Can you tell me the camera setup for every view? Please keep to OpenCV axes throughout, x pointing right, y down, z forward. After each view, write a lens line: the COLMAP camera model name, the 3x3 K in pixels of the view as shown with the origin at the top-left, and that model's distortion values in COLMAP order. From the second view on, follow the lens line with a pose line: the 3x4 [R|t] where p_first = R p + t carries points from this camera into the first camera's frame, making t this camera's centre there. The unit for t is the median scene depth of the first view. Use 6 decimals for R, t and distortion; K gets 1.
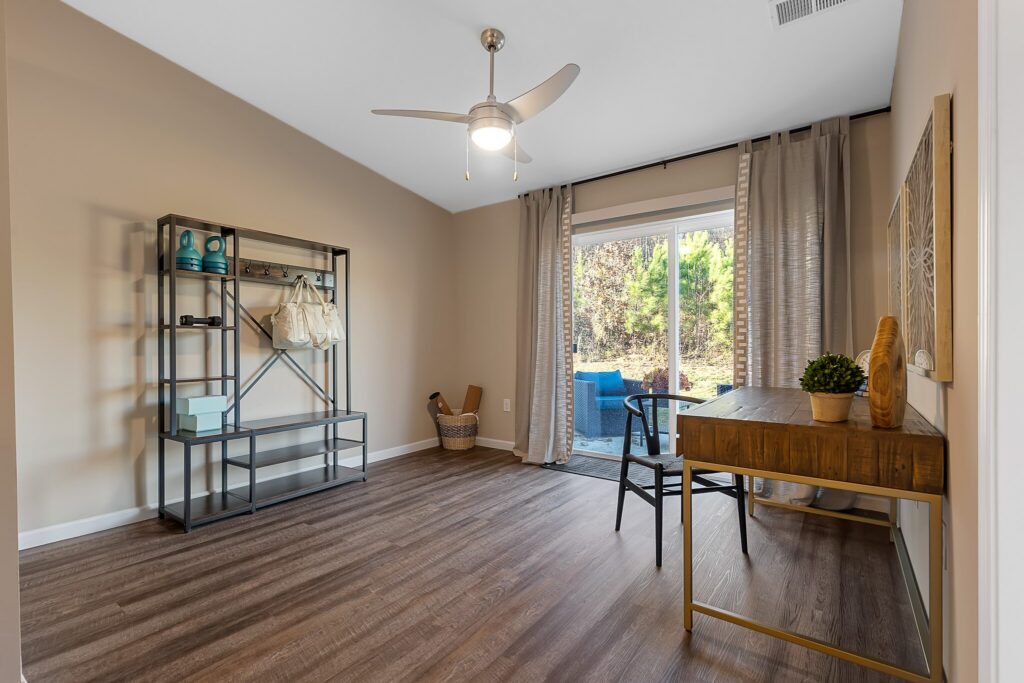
lens RADIAL K [[459.5, 0, 503.7], [0, 459.5, 343.8], [0, 0, 1]] dist [0.000873, -0.000420]
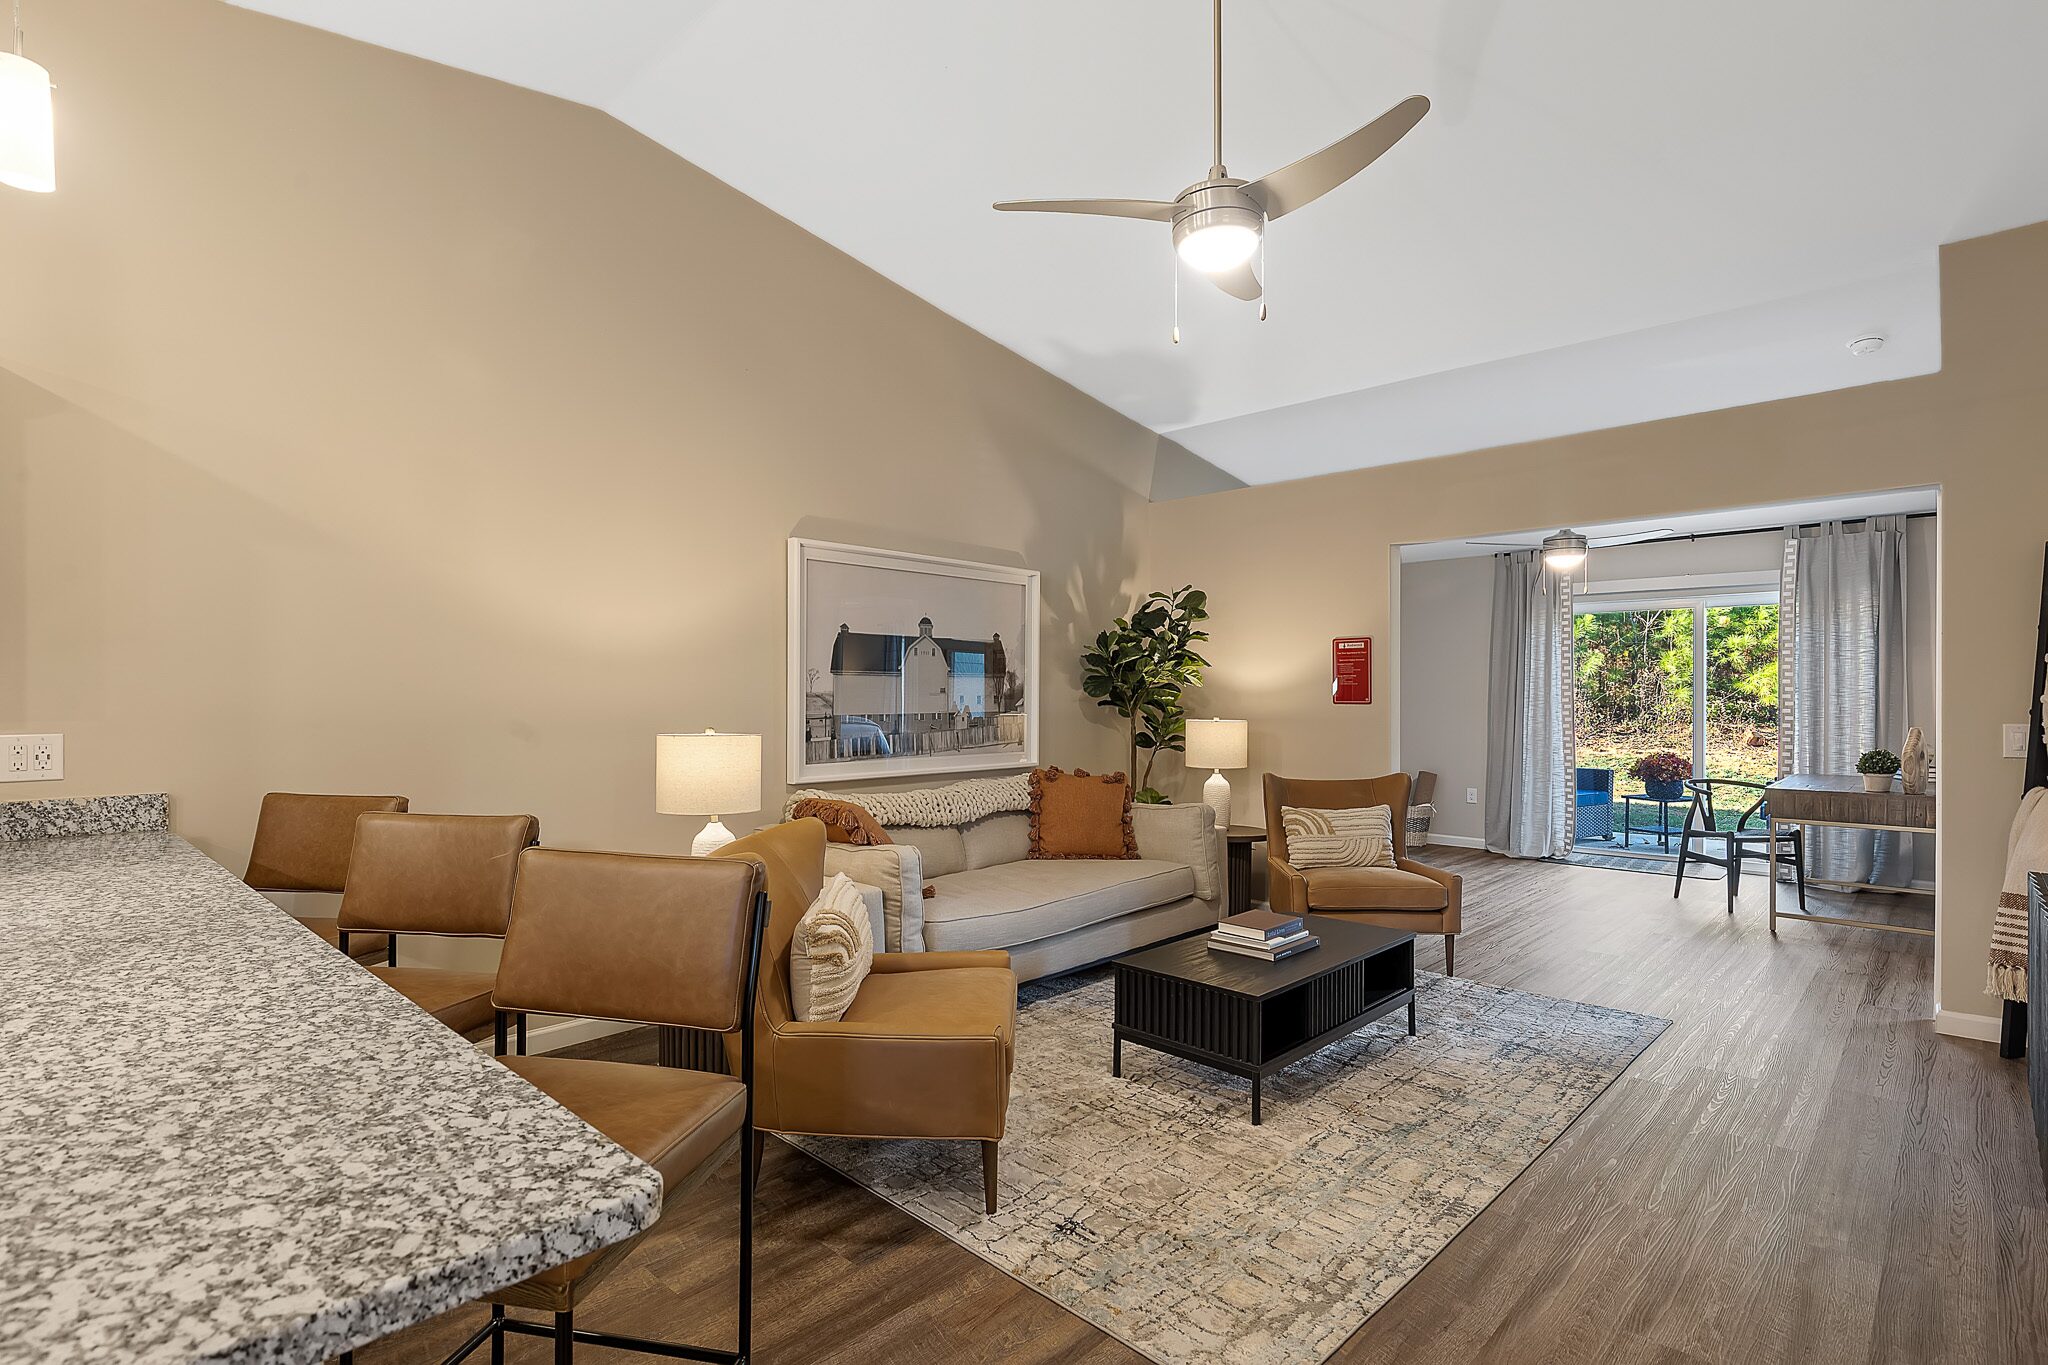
lens RADIAL K [[964.8, 0, 1017.0], [0, 964.8, 696.4], [0, 0, 1]] dist [-0.002510, -0.001129]
pose [[0.991138, 0.004457, -0.132764, -0.887475], [-0.004350, 0.999990, 0.001096, -0.073796], [0.132767, -0.000509, 0.991147, -1.328949]]
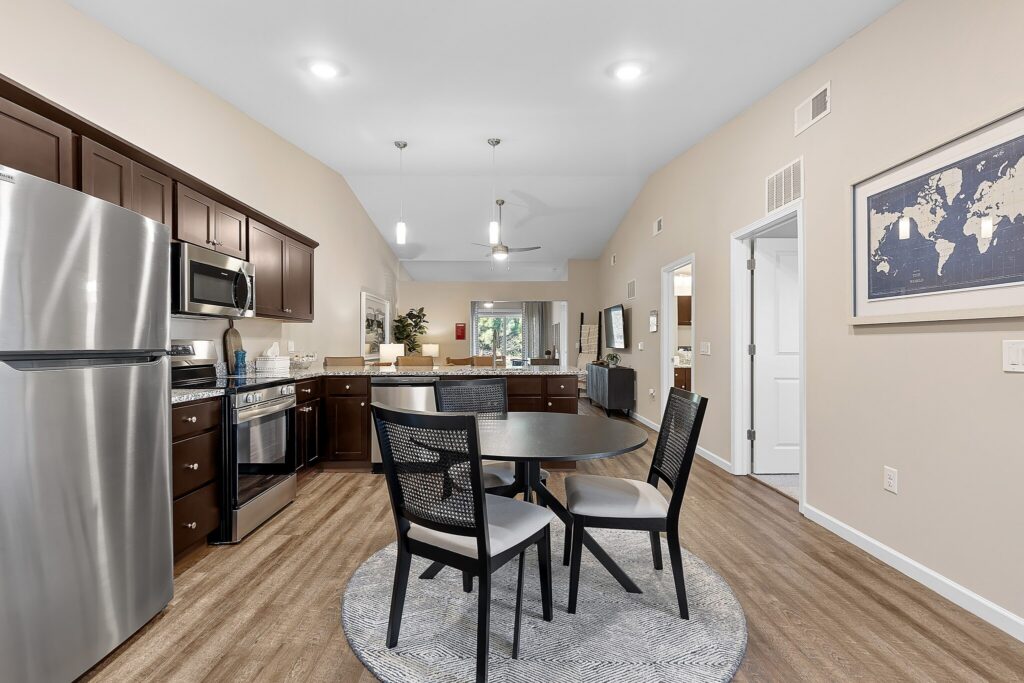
lens RADIAL K [[452.8, 0, 498.7], [0, 452.8, 339.5], [0, 0, 1]] dist [0.000725, -0.000697]
pose [[0.810899, 0.010085, 0.585099, -2.162326], [-0.004994, 0.999934, -0.010314, -0.032994], [-0.585165, 0.005442, 0.810896, -2.295846]]
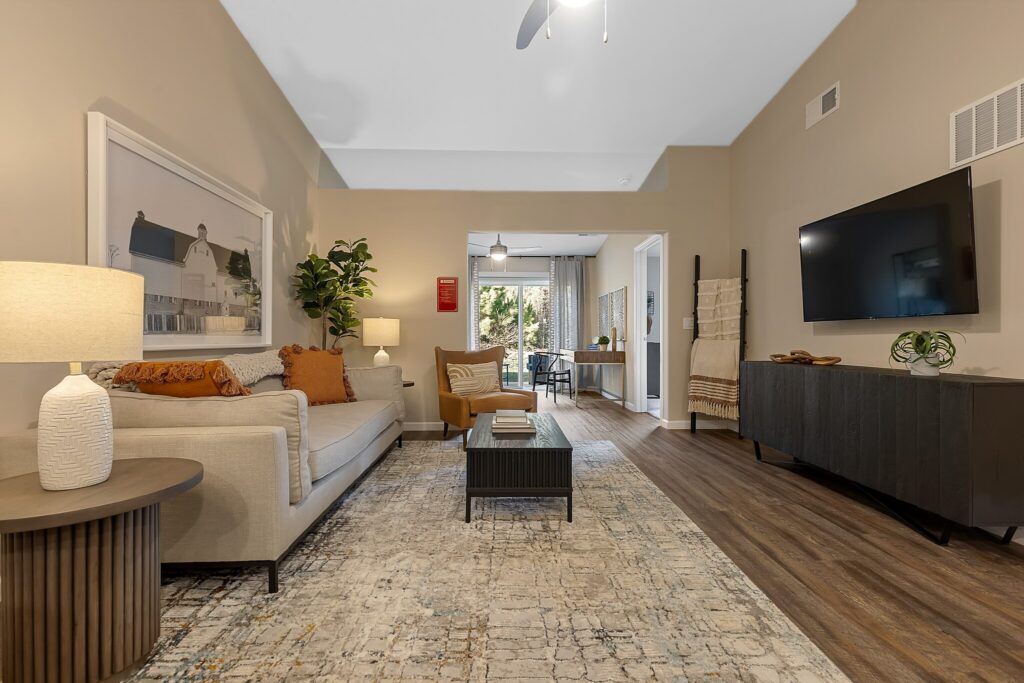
lens RADIAL K [[452.8, 0, 498.7], [0, 452.8, 339.5], [0, 0, 1]] dist [0.000725, -0.000697]
pose [[0.801210, 0.002454, 0.598379, -1.302986], [-0.004039, 0.999991, 0.001307, 0.029552], [-0.598370, -0.003465, 0.801212, -0.902071]]
